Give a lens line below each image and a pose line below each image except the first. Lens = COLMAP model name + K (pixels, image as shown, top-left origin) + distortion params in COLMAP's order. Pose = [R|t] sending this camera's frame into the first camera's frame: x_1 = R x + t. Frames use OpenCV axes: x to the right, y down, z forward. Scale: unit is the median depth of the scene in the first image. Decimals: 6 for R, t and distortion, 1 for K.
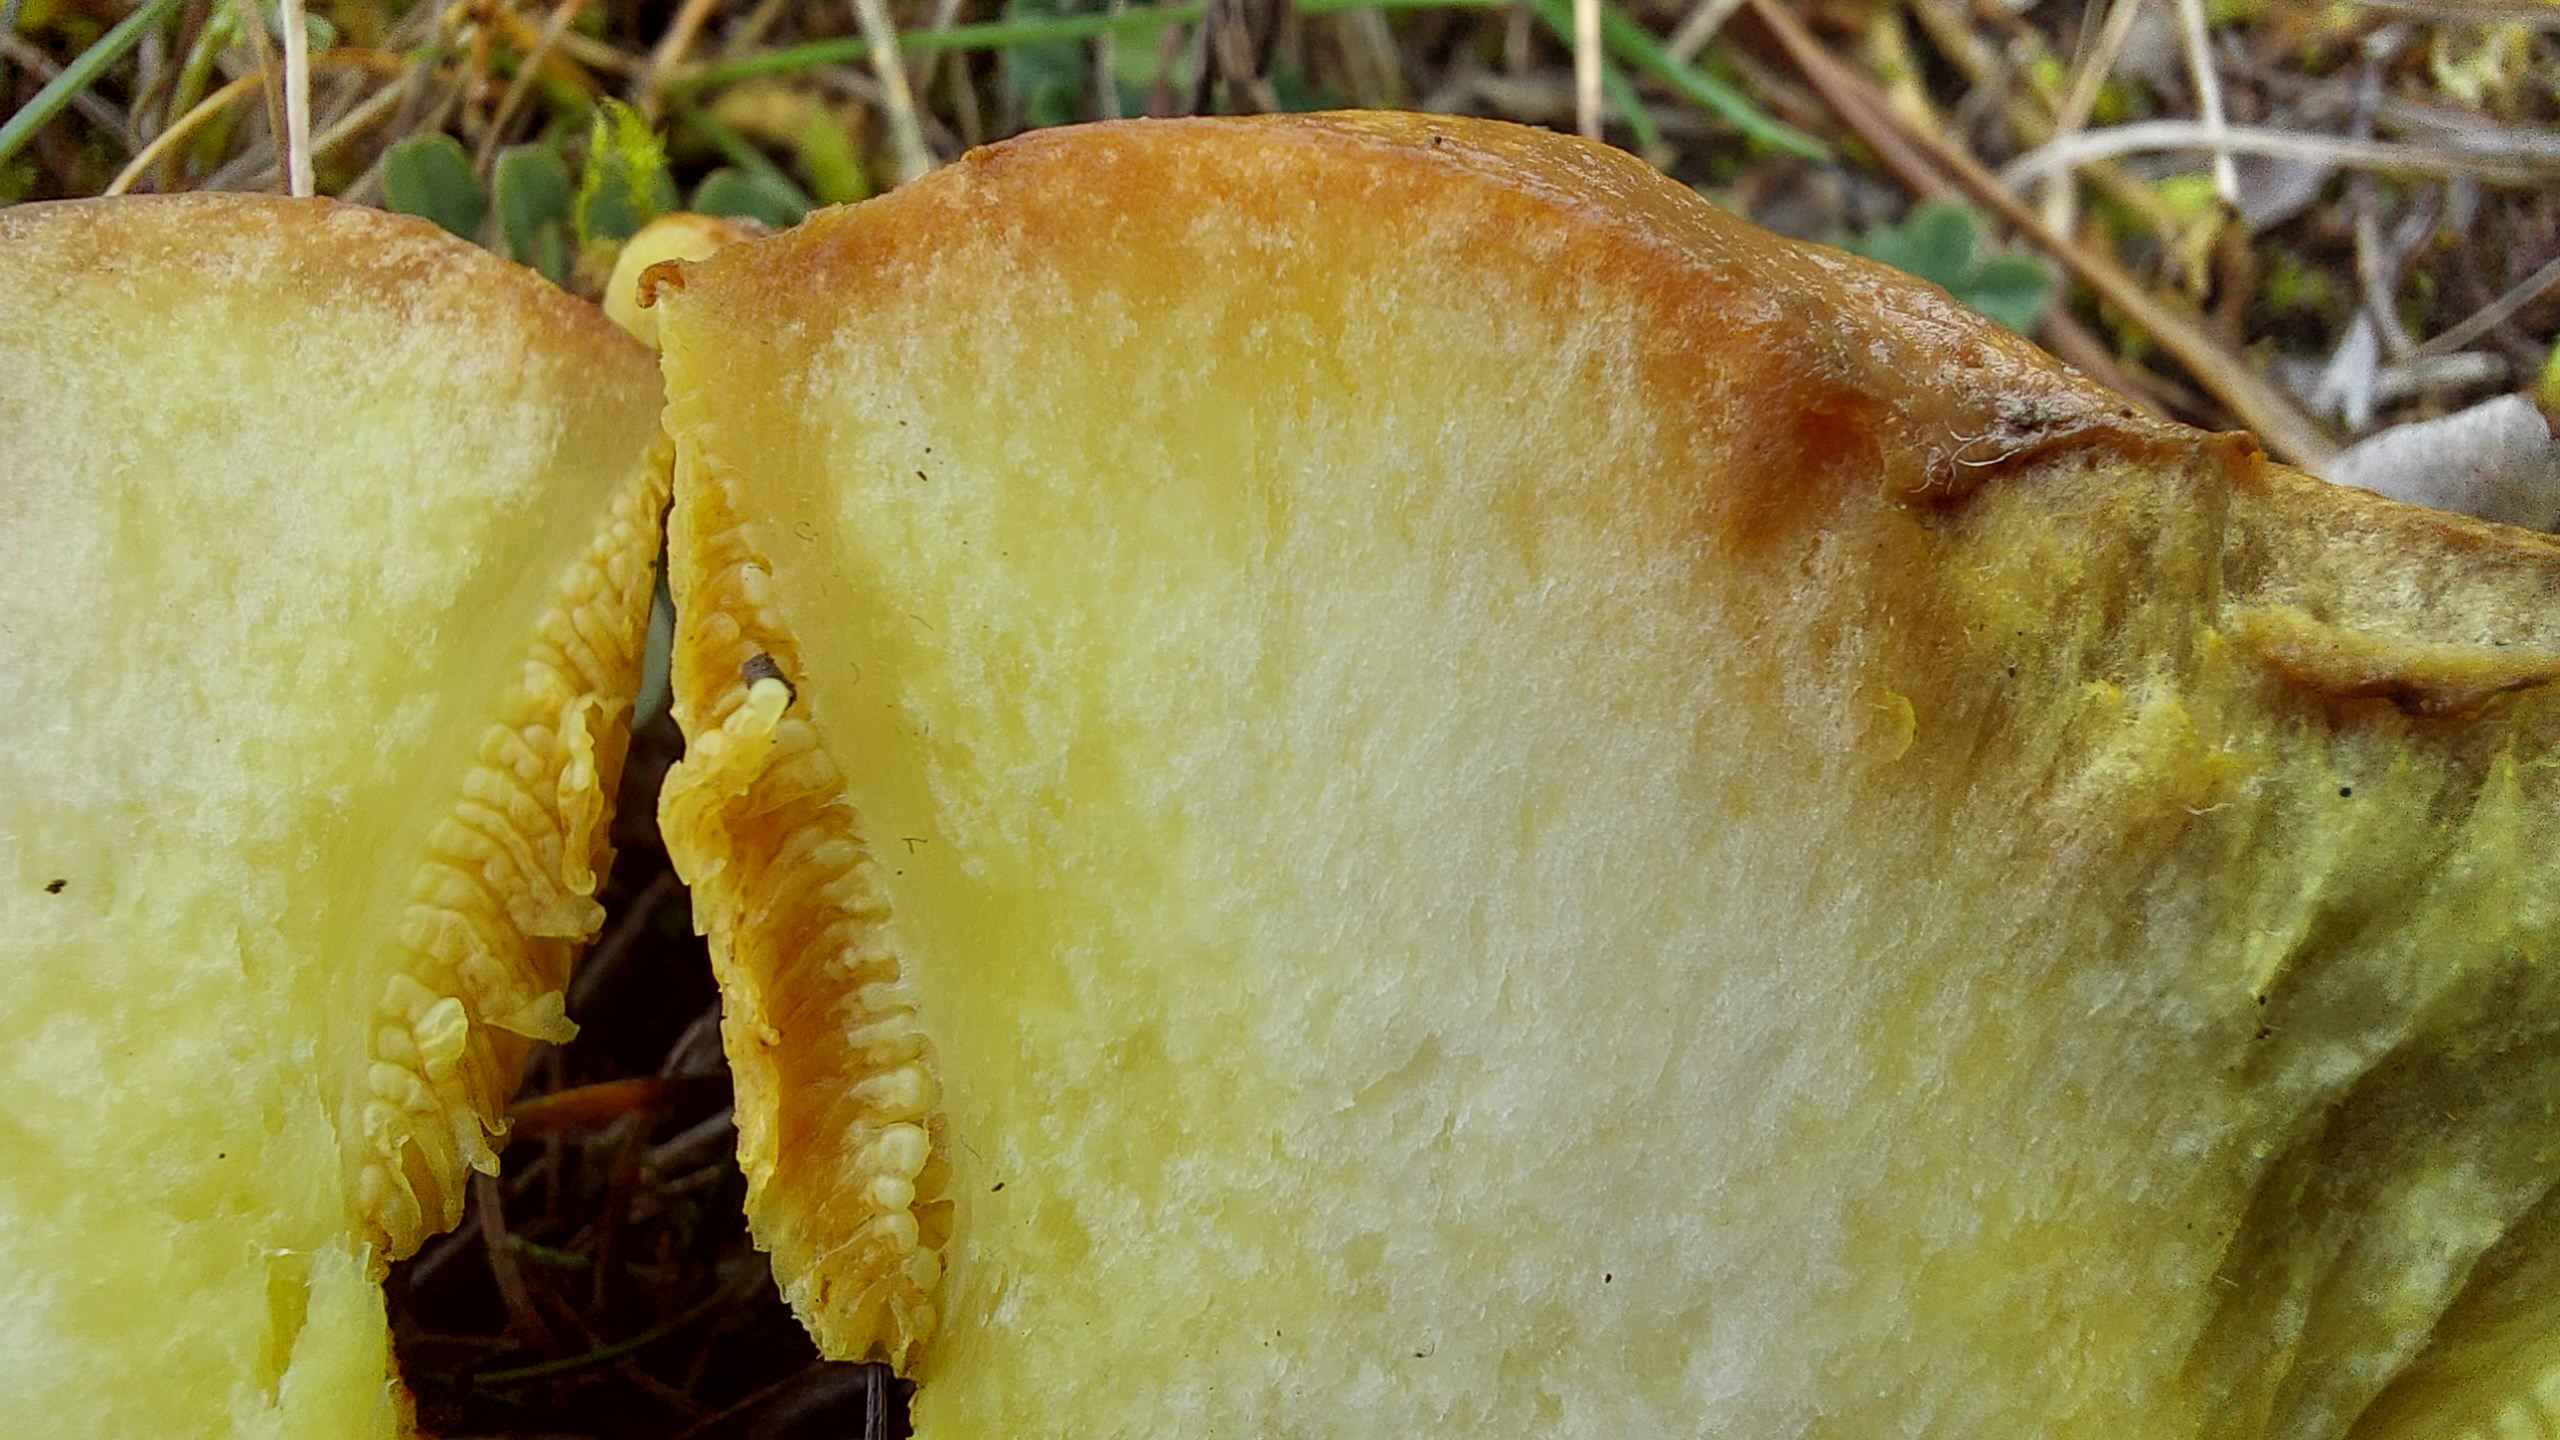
lens RADIAL K [[1990.7, 0, 1273.3], [0, 1990.7, 737.2], [0, 0, 1]] dist [-0.100767, 0.146589]
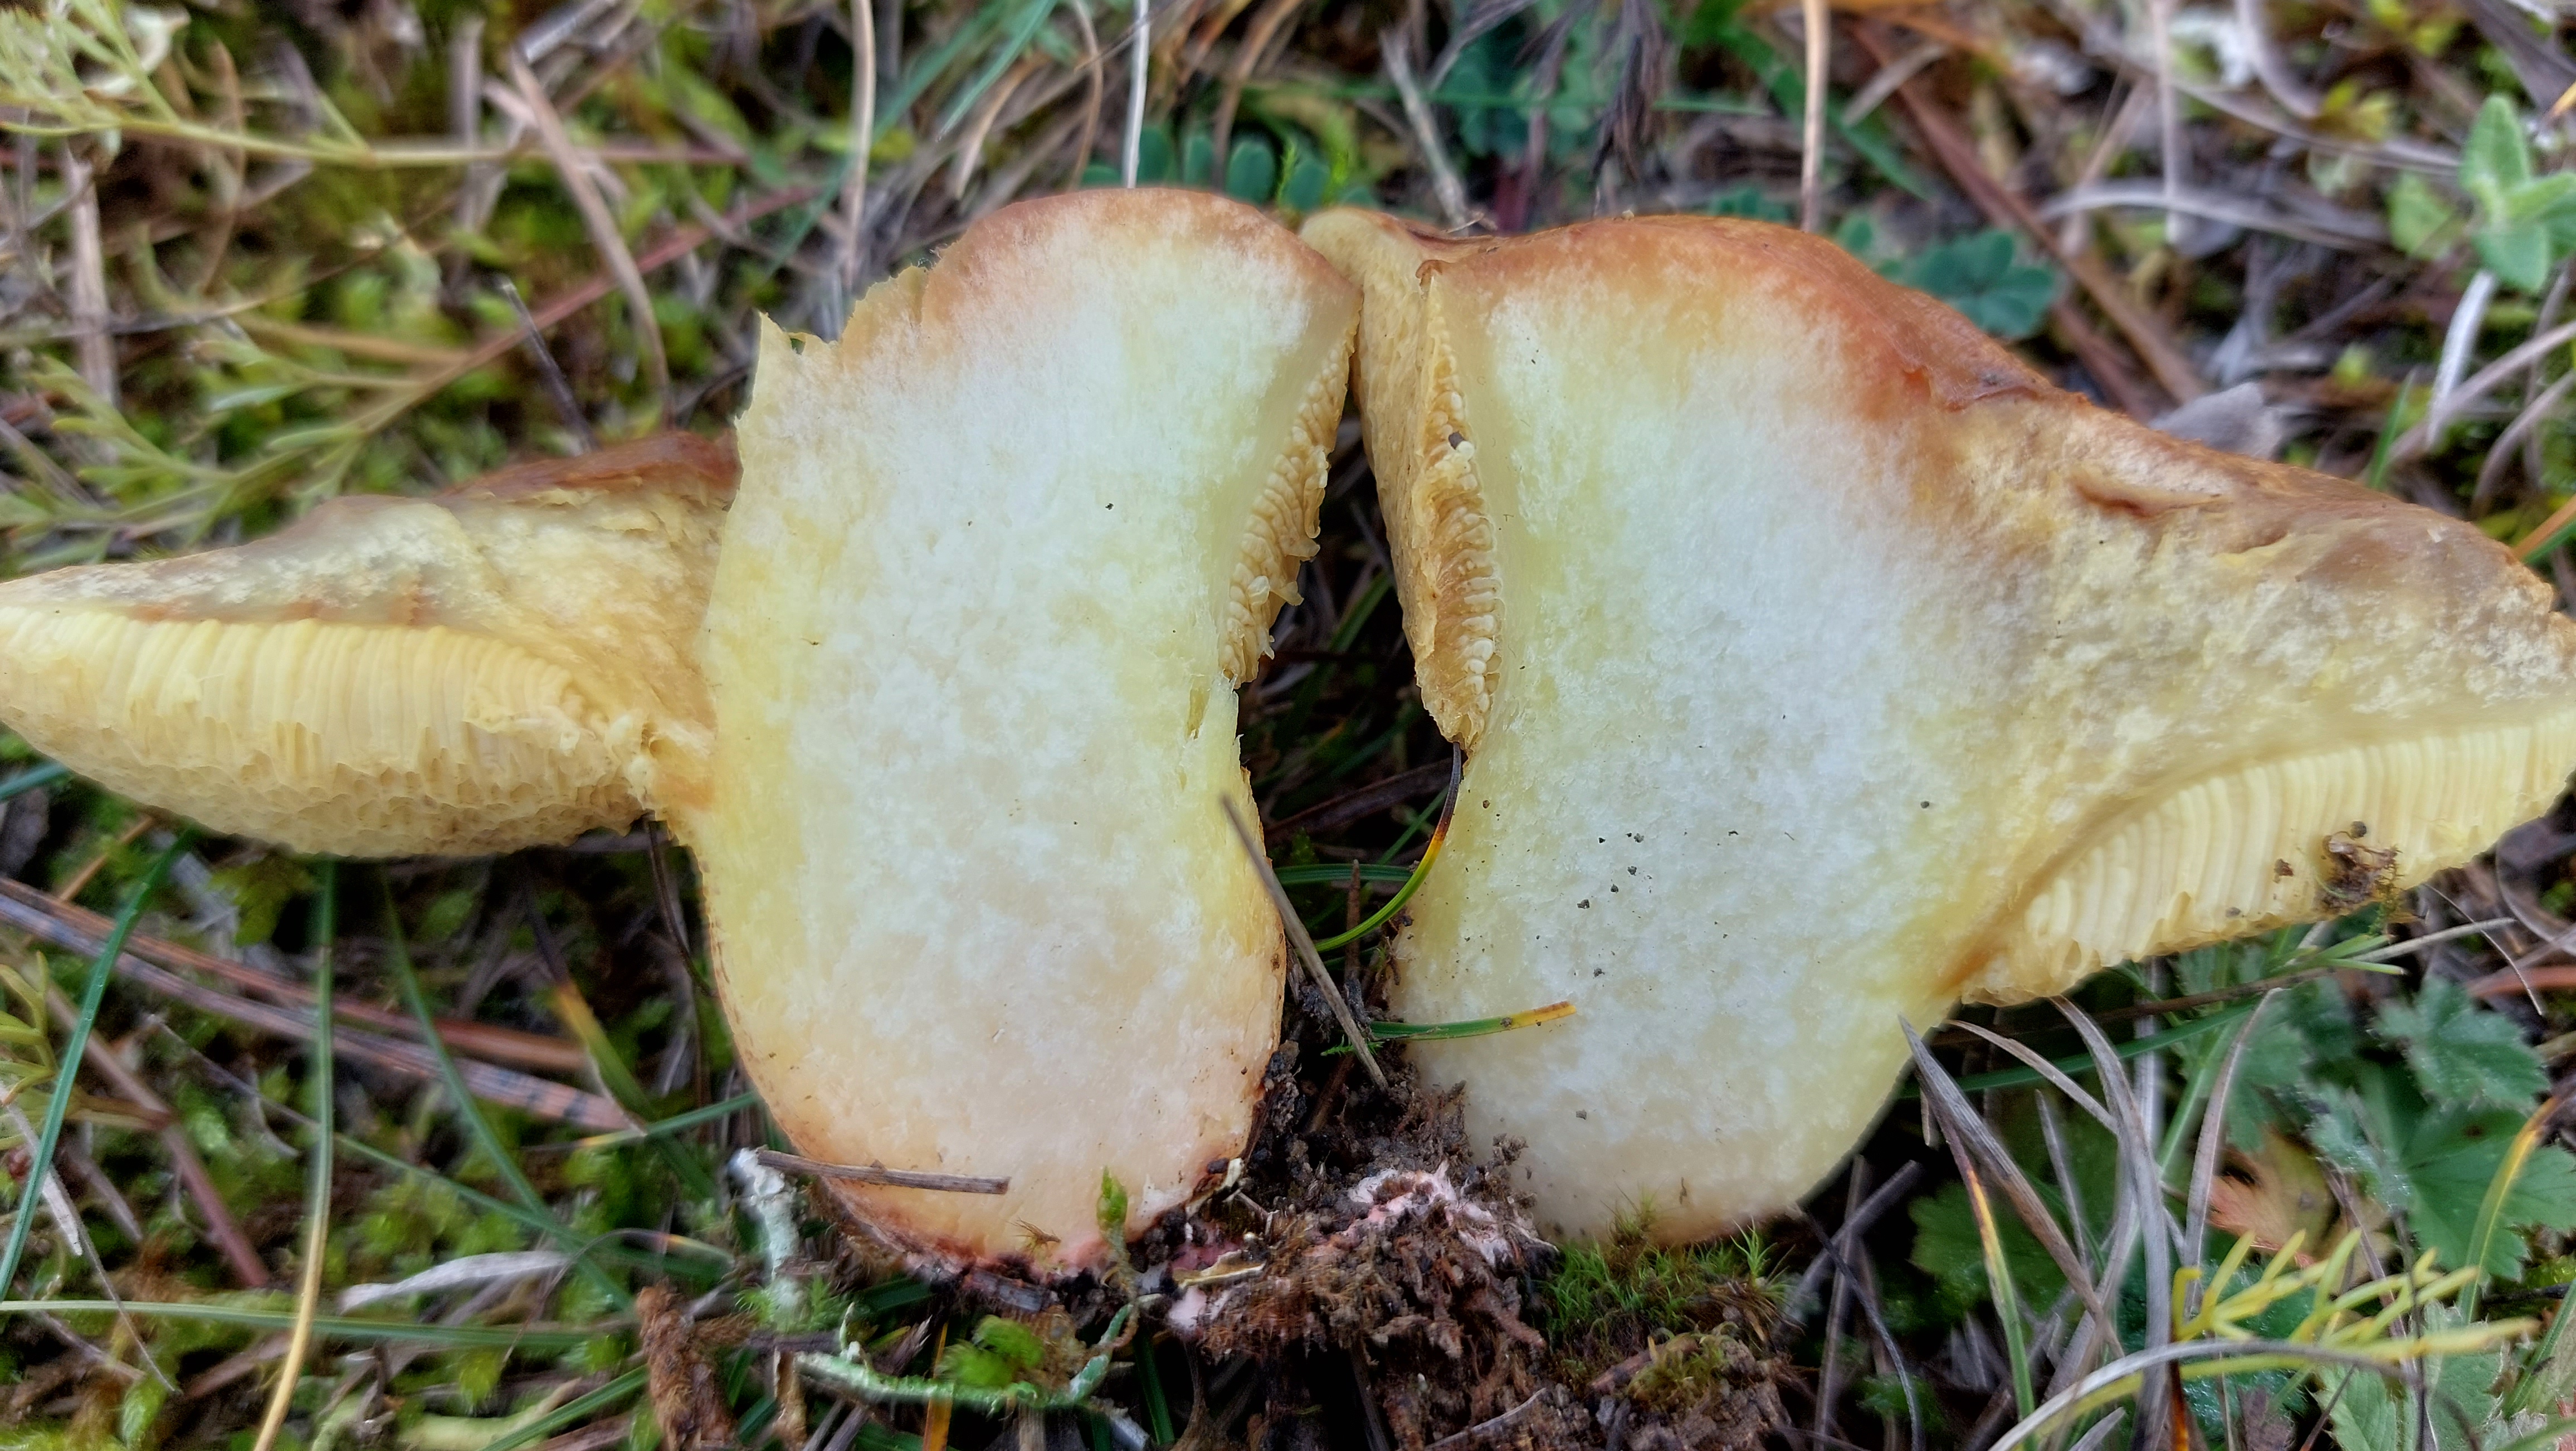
lens RADIAL K [[1931.5, 0, 1322.8], [0, 1931.5, 737.4], [0, 0, 1]] dist [-0.005140, -0.008601]
pose [[0.996075, 0.088459, -0.003049, -0.361472], [-0.087889, 0.992559, 0.084269, 0.136486], [0.010481, -0.083671, 0.996438, -1.289997]]
